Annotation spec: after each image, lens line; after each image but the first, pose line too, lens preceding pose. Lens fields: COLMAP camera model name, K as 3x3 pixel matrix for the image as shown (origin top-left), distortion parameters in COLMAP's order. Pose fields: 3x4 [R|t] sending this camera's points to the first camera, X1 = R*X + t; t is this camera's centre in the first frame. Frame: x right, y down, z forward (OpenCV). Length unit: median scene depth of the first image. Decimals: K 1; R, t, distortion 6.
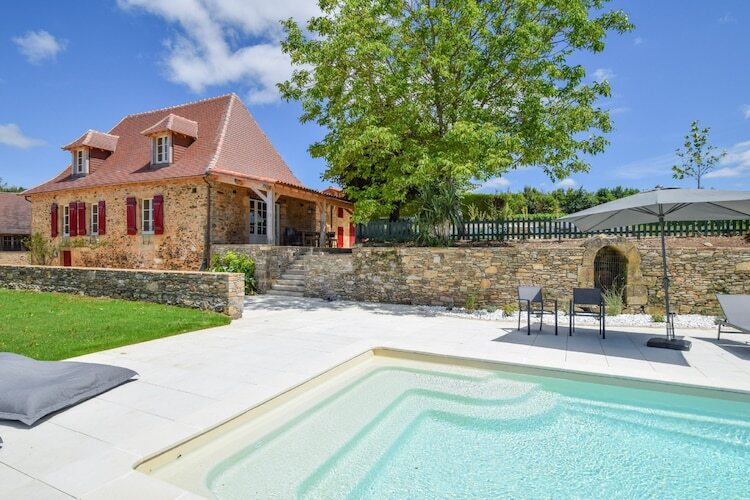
lens RADIAL K [[395.3, 0, 377.0], [0, 395.3, 250.0], [0, 0, 1]] dist [-0.002605, -0.002594]
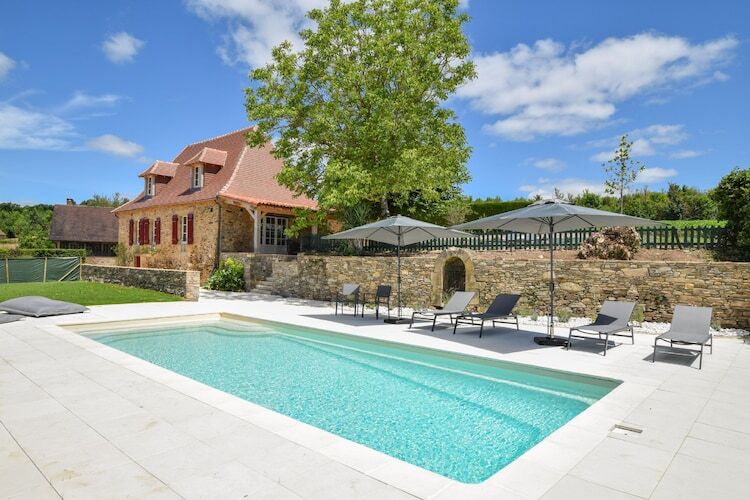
lens RADIAL K [[474.2, 0, 372.9], [0, 474.2, 254.3], [0, 0, 1]] dist [0.007159, 0.002701]
pose [[0.953862, 0.012858, -0.299971, 0.502805], [-0.018096, 0.999728, -0.014689, 0.005879], [0.299701, 0.019440, 0.953835, -0.306636]]
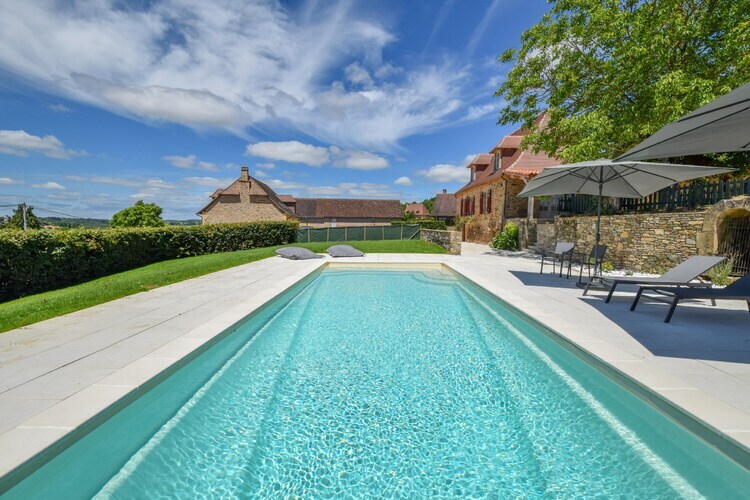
lens RADIAL K [[336.2, 0, 374.8], [0, 336.2, 250.8], [0, 0, 1]] dist [0.000076, -0.000477]
pose [[0.398941, 0.068747, -0.914396, 0.606362], [-0.008642, 0.997423, 0.071219, 0.023519], [0.916936, -0.020510, 0.398507, -0.020336]]
